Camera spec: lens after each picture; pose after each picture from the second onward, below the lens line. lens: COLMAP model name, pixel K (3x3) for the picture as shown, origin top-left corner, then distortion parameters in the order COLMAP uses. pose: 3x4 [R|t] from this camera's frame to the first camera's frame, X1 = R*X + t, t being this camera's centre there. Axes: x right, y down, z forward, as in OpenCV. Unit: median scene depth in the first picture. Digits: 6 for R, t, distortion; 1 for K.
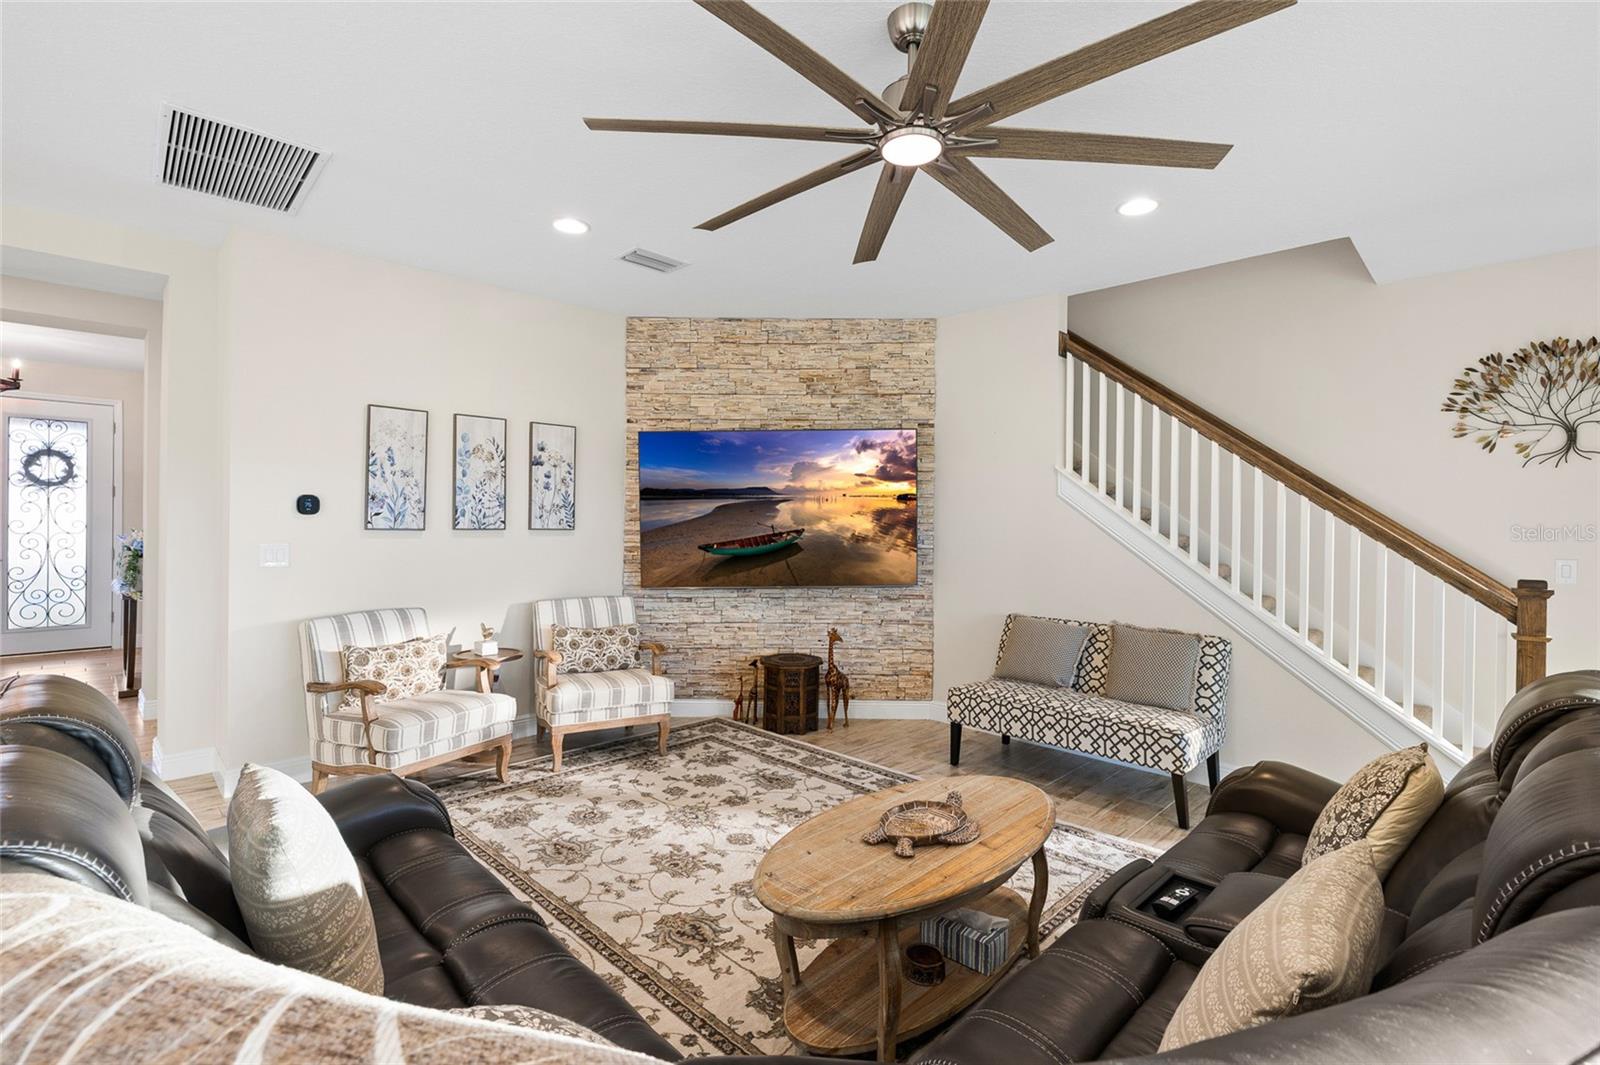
lens RADIAL K [[717.7, 0, 802.4], [0, 717.7, 519.9], [0, 0, 1]] dist [-0.010612, 0.001654]
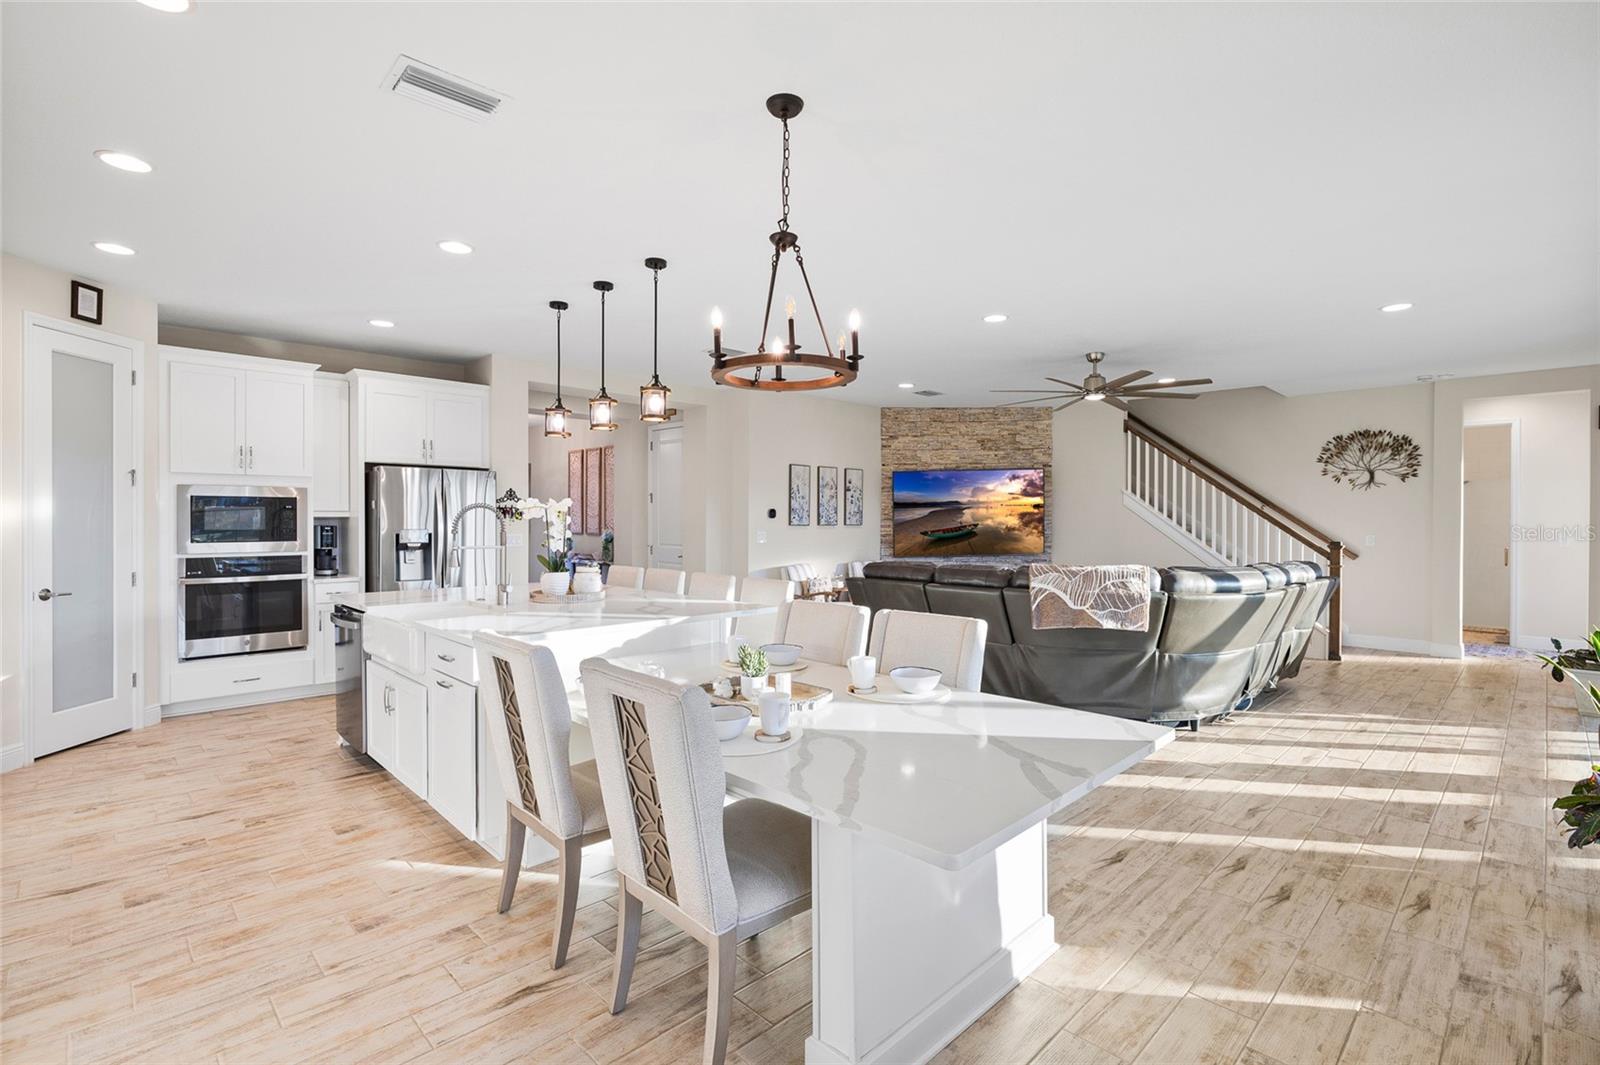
lens RADIAL K [[739.5, 0, 802.8], [0, 739.5, 524.4], [0, 0, 1]] dist [-0.011030, 0.001909]
pose [[0.999795, -0.007586, -0.018782, -0.416381], [0.007706, 0.999950, 0.006346, -0.000413], [0.018733, -0.006490, 0.999803, -0.888226]]
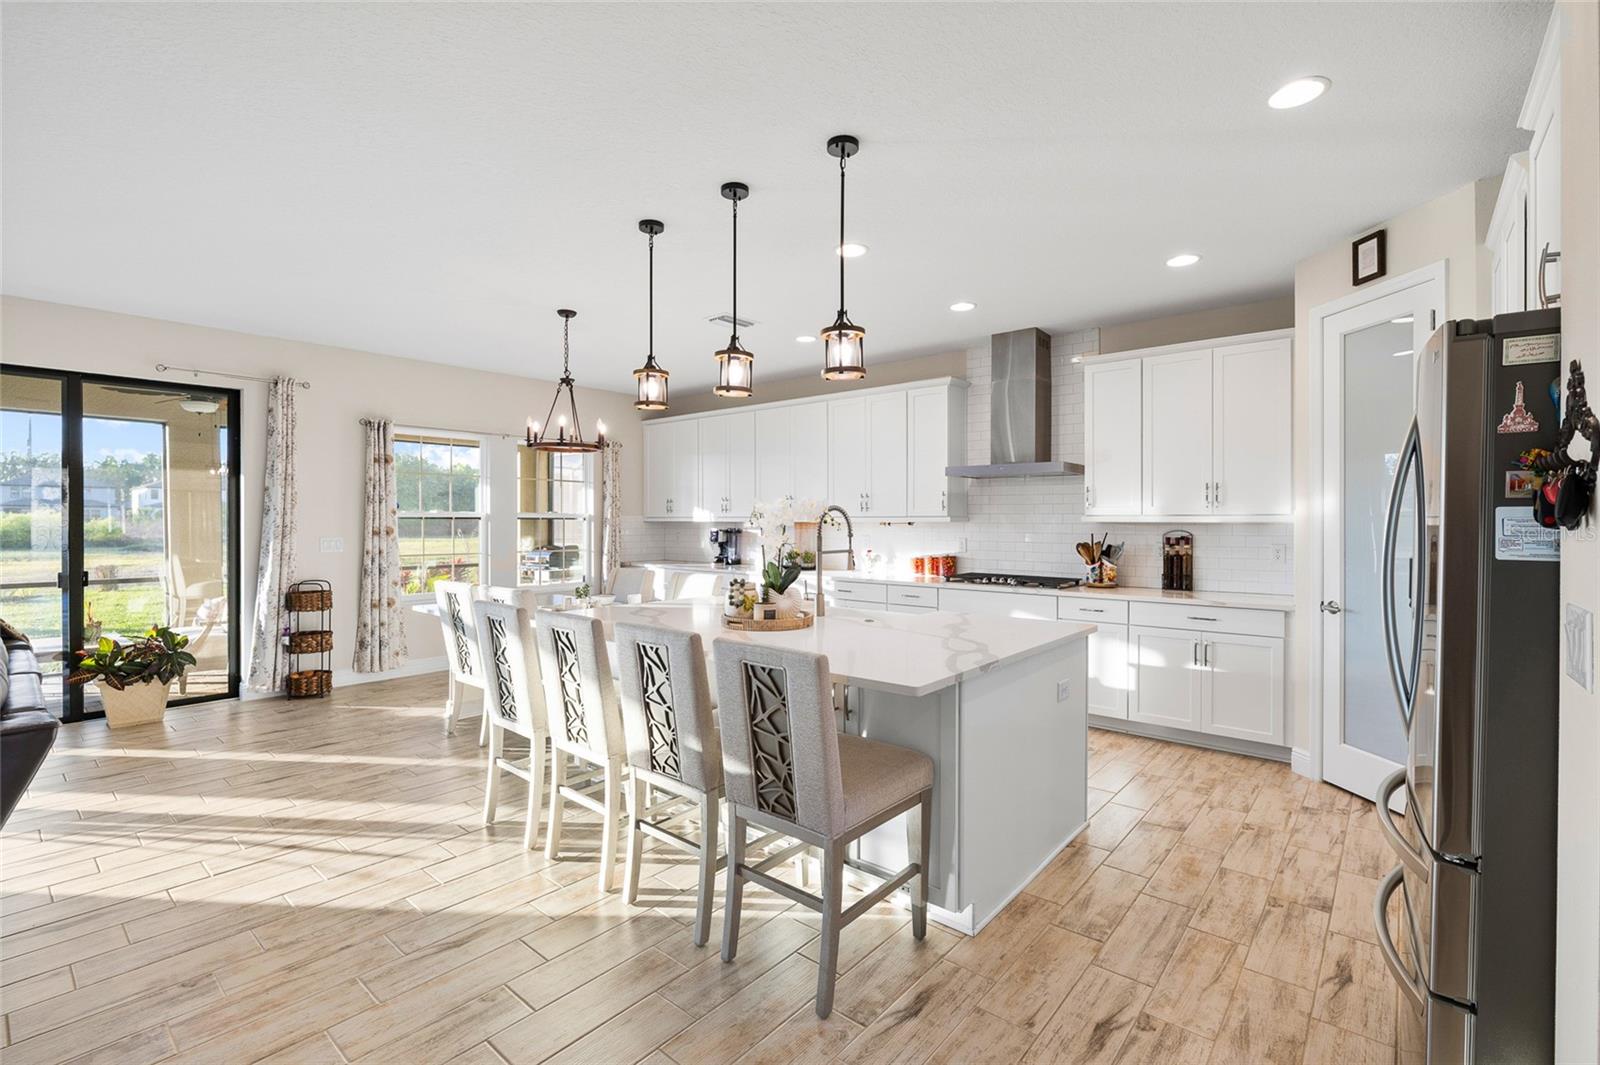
lens RADIAL K [[717.7, 0, 797.0], [0, 717.7, 521.4], [0, 0, 1]] dist [-0.010612, 0.001654]
pose [[-0.997684, -0.011910, -0.066967, -0.693587], [-0.012042, 0.999926, 0.001572, -0.005578], [0.066944, 0.002375, -0.997754, 0.643243]]
